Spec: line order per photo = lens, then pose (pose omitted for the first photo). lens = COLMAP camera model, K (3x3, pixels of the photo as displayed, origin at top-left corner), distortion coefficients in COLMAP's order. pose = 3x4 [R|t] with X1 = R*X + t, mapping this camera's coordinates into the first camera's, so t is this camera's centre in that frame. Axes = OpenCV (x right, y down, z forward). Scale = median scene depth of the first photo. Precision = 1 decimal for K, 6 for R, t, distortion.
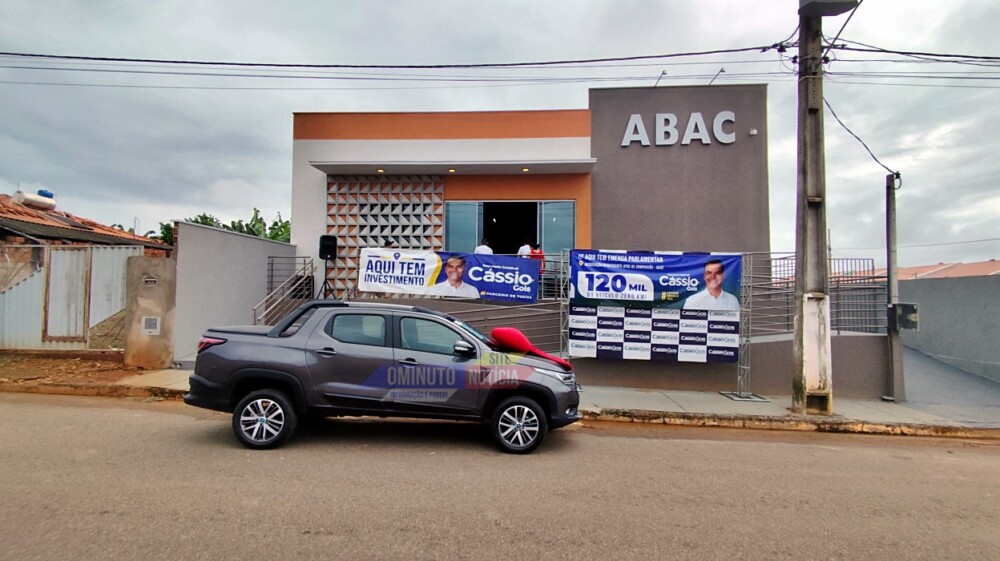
lens RADIAL K [[459.4, 0, 504.7], [0, 459.4, 285.7], [0, 0, 1]] dist [0.030525, -0.008412]
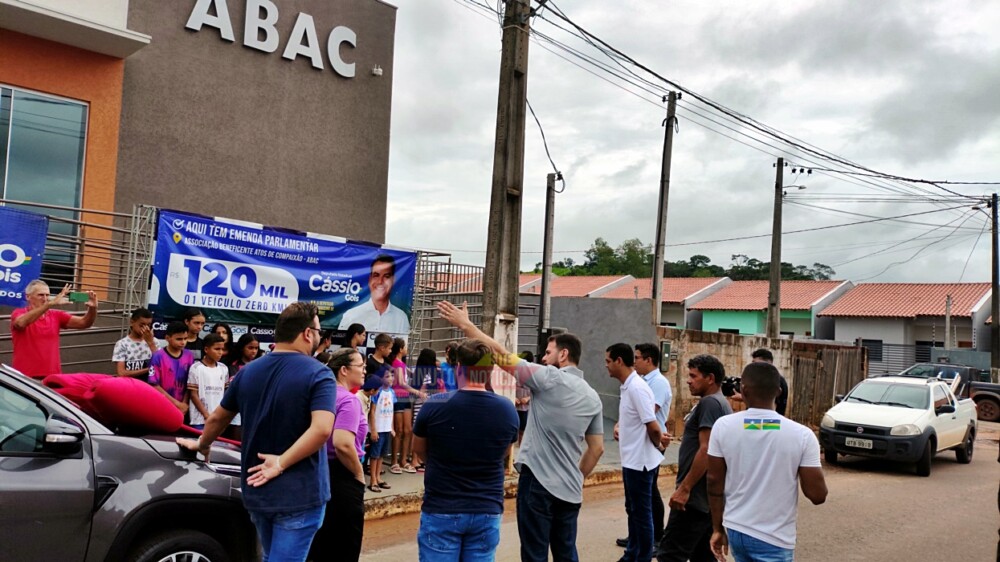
lens RADIAL K [[731.1, 0, 489.3], [0, 731.1, 283.3], [0, 0, 1]] dist [0.085108, -0.126189]
pose [[0.685175, 0.066813, 0.725308, -0.176094], [-0.072669, 0.997086, -0.023200, -0.003693], [-0.724744, -0.036812, 0.688034, 0.161976]]
